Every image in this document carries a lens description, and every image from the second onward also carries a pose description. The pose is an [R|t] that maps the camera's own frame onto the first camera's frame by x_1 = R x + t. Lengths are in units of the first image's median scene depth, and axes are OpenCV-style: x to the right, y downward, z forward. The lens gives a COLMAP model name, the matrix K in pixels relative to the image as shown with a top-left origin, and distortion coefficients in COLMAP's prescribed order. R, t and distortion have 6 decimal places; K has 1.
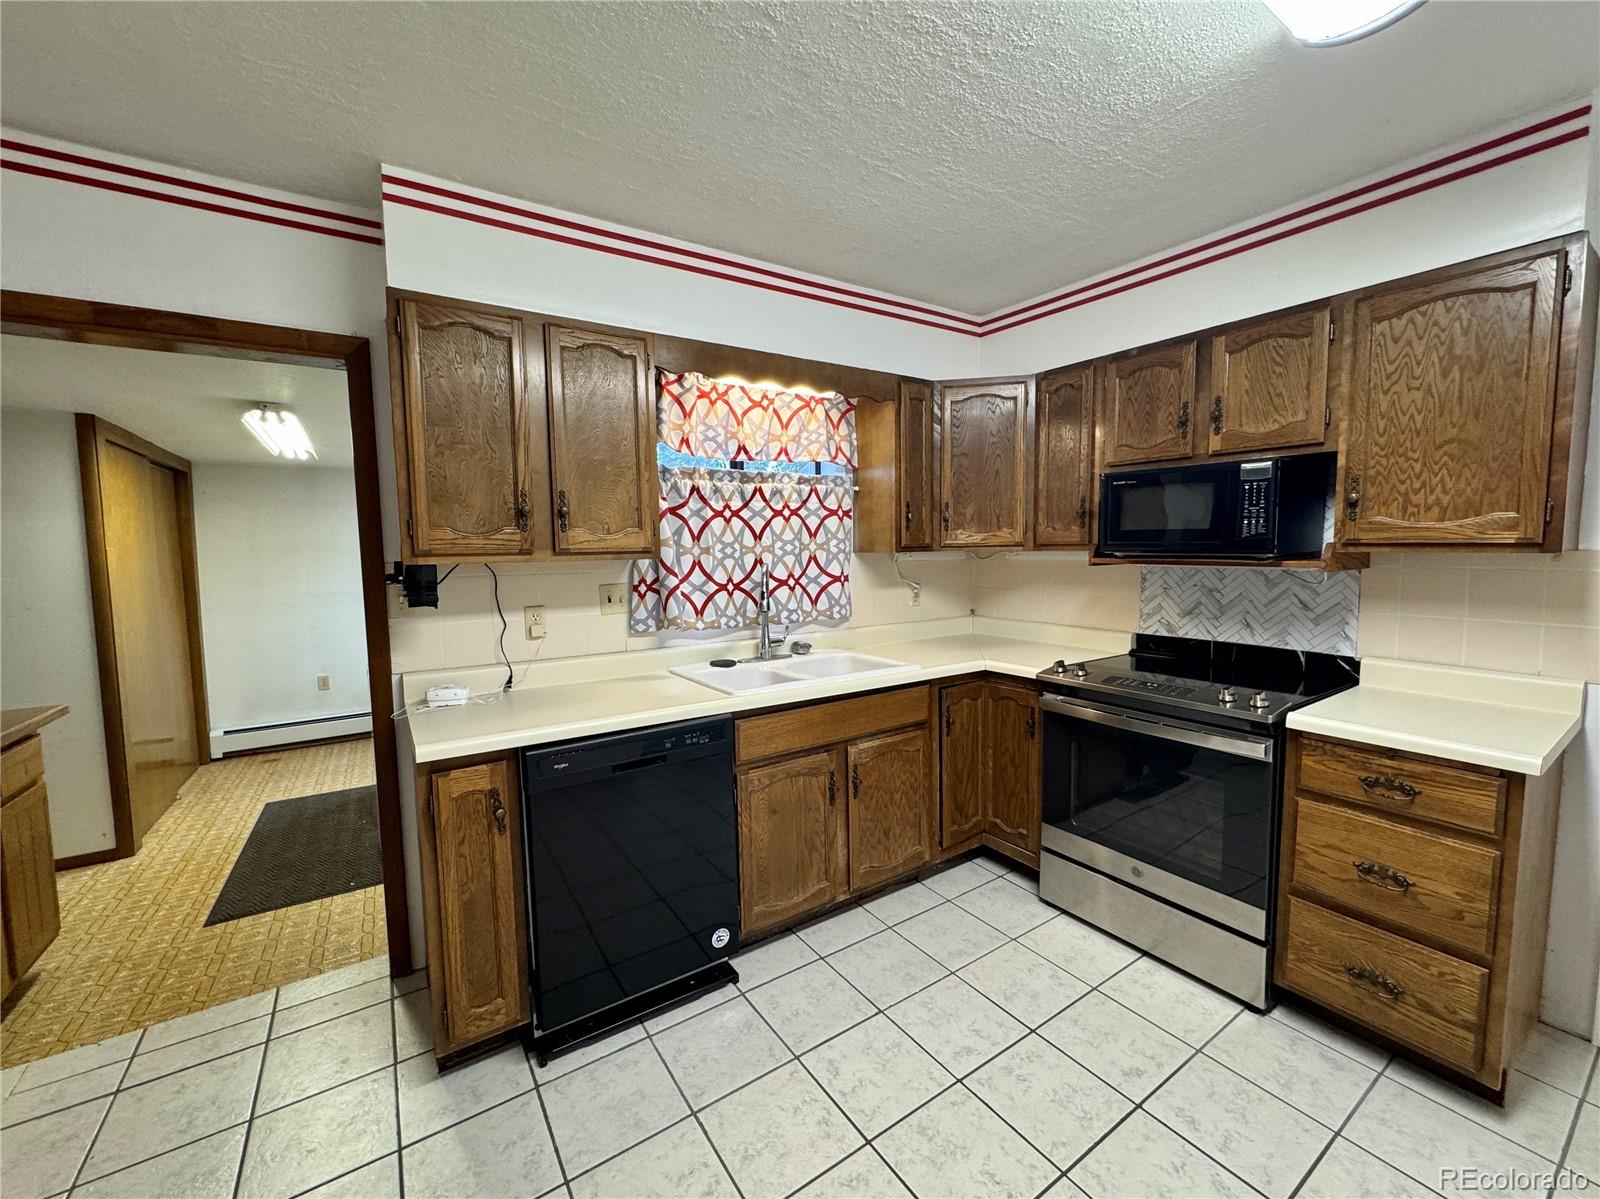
lens RADIAL K [[645.4, 0, 800.0], [0, 645.4, 597.7], [0, 0, 1]] dist [-0.002637, -0.000040]
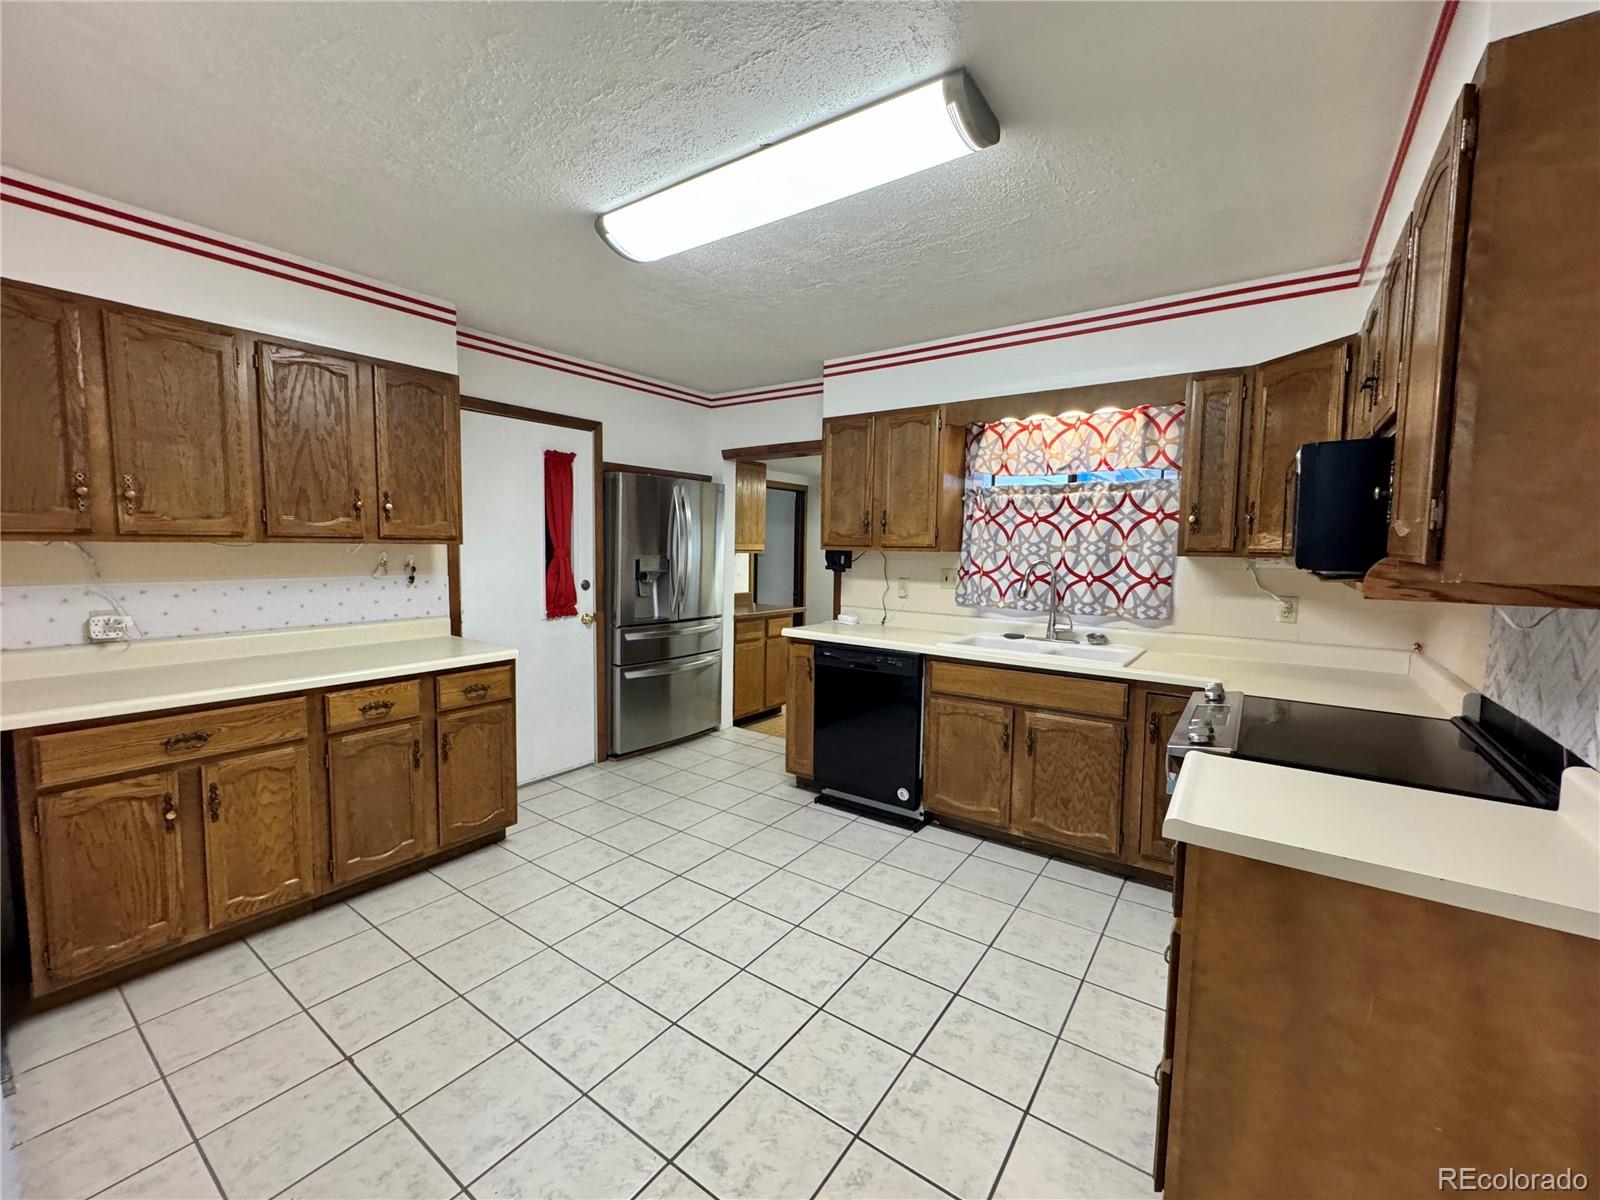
lens RADIAL K [[645.4, 0, 800.0], [0, 645.4, 598.2], [0, 0, 1]] dist [-0.002637, -0.000040]
pose [[0.354755, 0.099095, -0.929693, 1.000456], [-0.092418, 0.993214, 0.070600, -0.027120], [0.930380, 0.060874, 0.361506, 0.143093]]
